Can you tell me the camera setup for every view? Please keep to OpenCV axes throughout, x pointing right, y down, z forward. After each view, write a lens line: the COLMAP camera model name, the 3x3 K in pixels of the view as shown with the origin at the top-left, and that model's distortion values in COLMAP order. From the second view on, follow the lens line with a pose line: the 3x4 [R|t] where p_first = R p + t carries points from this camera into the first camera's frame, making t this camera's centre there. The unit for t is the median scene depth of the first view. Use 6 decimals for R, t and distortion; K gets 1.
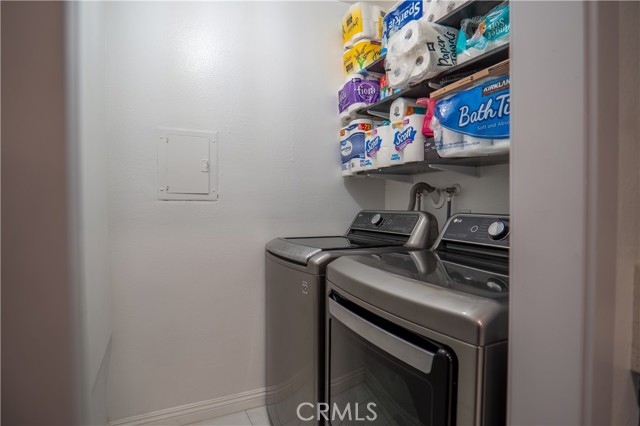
lens RADIAL K [[351.2, 0, 319.8], [0, 351.2, 211.8], [0, 0, 1]] dist [-0.004082, 0.002399]
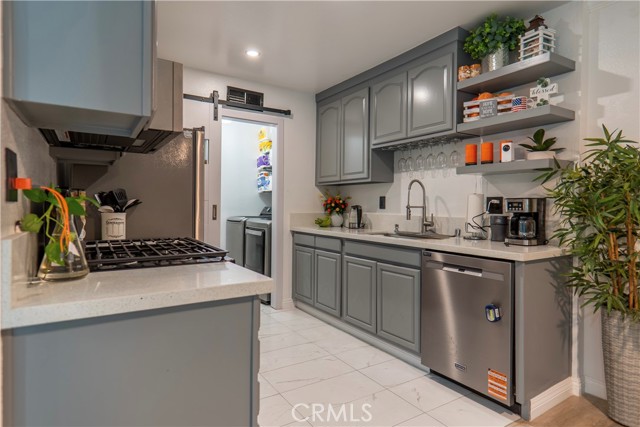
lens RADIAL K [[362.3, 0, 312.4], [0, 362.3, 209.9], [0, 0, 1]] dist [0.009401, 0.000916]
pose [[0.994763, 0.006941, 0.101972, 0.196143], [-0.006605, 0.999972, -0.003629, 0.031316], [-0.101995, 0.002936, 0.994781, -1.717507]]
